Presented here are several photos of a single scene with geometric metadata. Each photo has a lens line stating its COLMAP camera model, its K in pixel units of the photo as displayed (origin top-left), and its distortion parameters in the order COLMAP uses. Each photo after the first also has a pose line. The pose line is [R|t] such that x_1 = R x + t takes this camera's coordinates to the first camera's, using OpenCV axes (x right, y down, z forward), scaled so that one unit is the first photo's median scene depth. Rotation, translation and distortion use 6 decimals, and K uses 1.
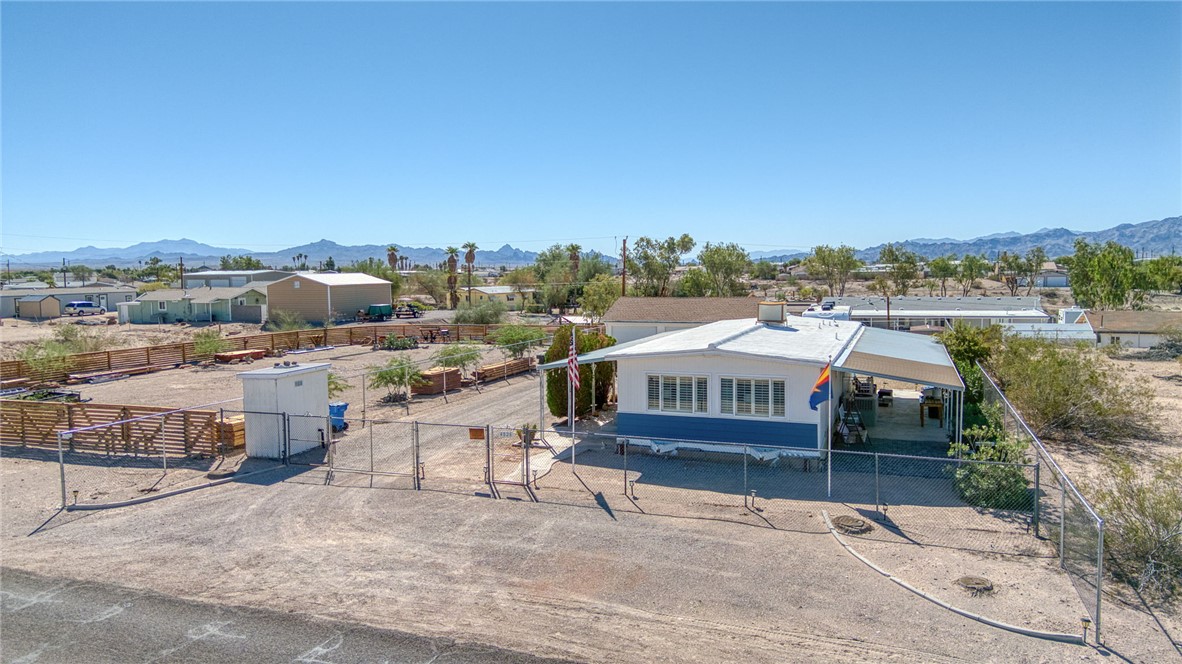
lens RADIAL K [[827.5, 0, 594.9], [0, 827.5, 330.9], [0, 0, 1]] dist [0.085431, -0.097393]
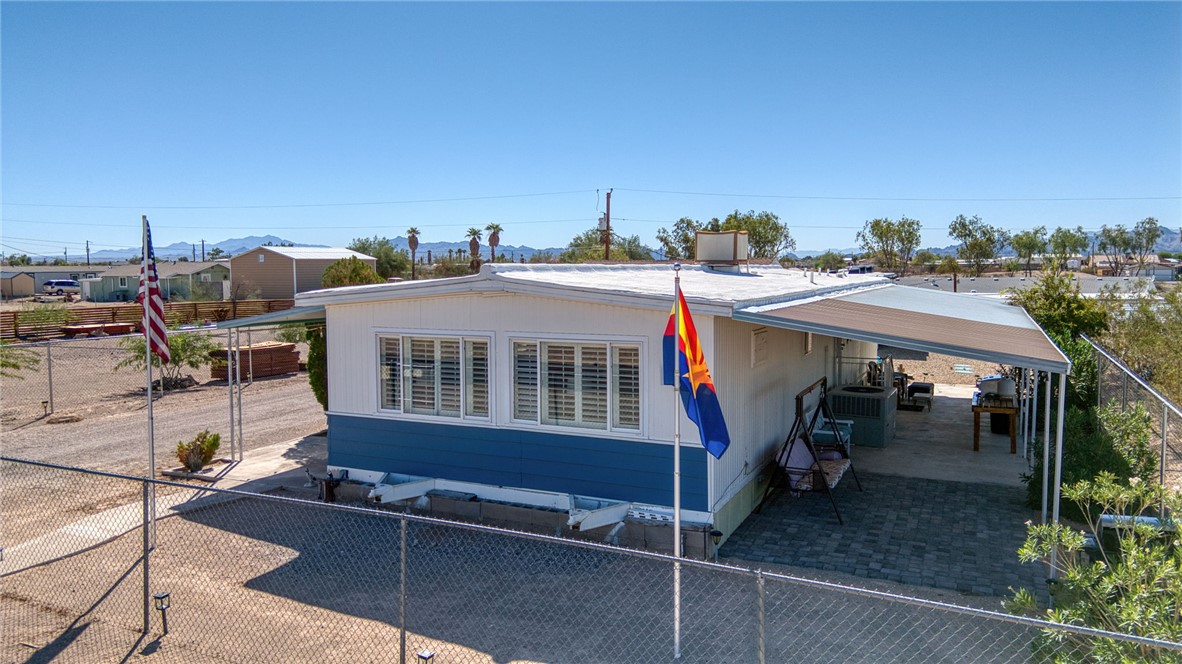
lens RADIAL K [[827.5, 0, 594.9], [0, 827.5, 330.9], [0, 0, 1]] dist [0.085431, -0.097393]
pose [[0.996503, 0.012609, -0.082596, 0.236641], [-0.012379, 0.999918, 0.003303, 0.048999], [0.082631, -0.002269, 0.996578, 0.552321]]
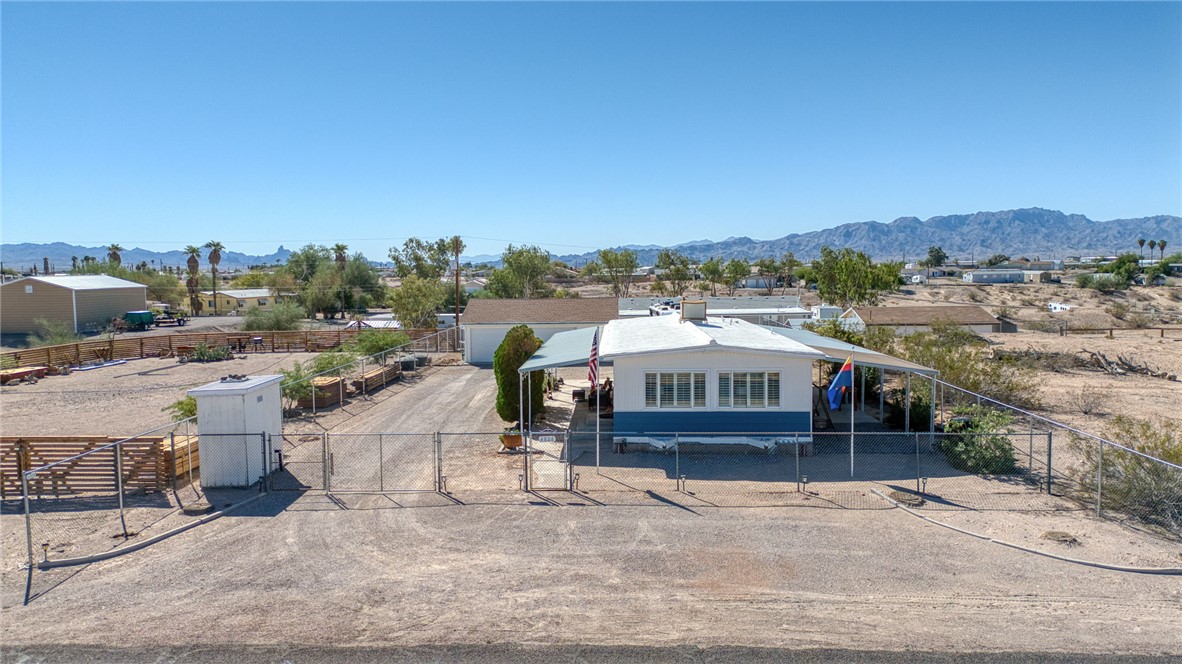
lens RADIAL K [[827.5, 0, 594.9], [0, 827.5, 330.9], [0, 0, 1]] dist [0.085431, -0.097393]
pose [[0.946886, -0.023126, 0.320737, -0.330888], [0.024290, 0.999705, 0.000372, -0.000150], [-0.320651, 0.007439, 0.947168, 0.063776]]
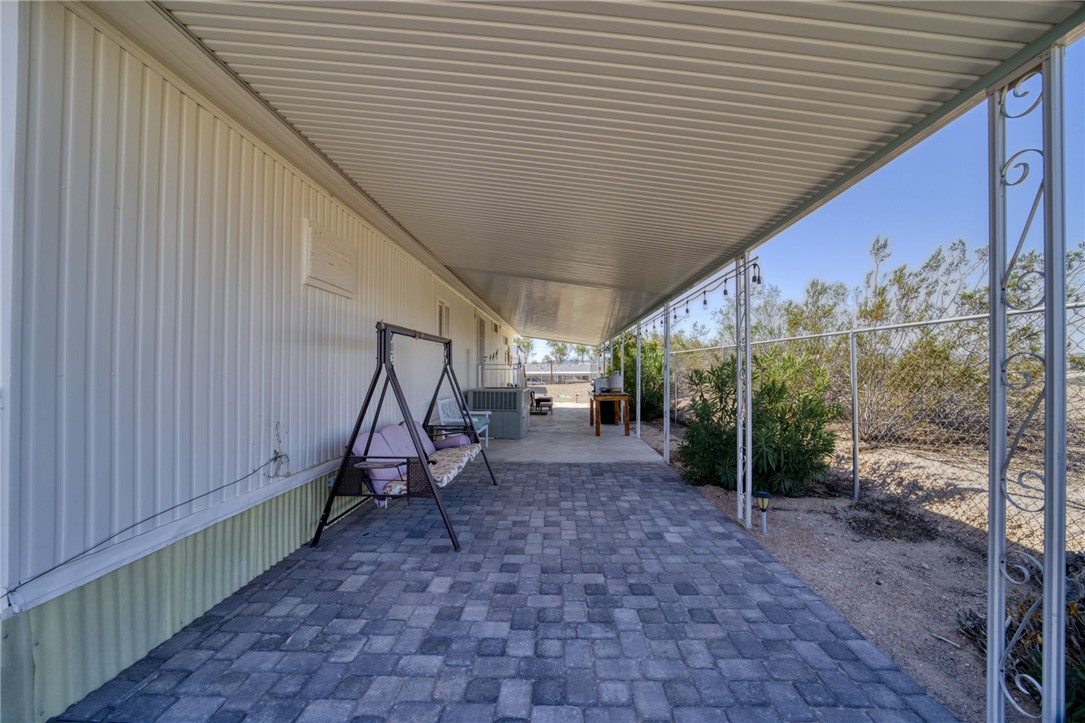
lens RADIAL K [[426.8, 0, 542.5], [0, 426.8, 361.5], [0, 0, 1]] dist [-0.001817, -0.000070]
pose [[0.951710, 0.016069, 0.306578, 0.318118], [0.013497, 0.995474, -0.094075, 0.109314], [-0.306702, 0.093670, 0.947185, 0.879853]]
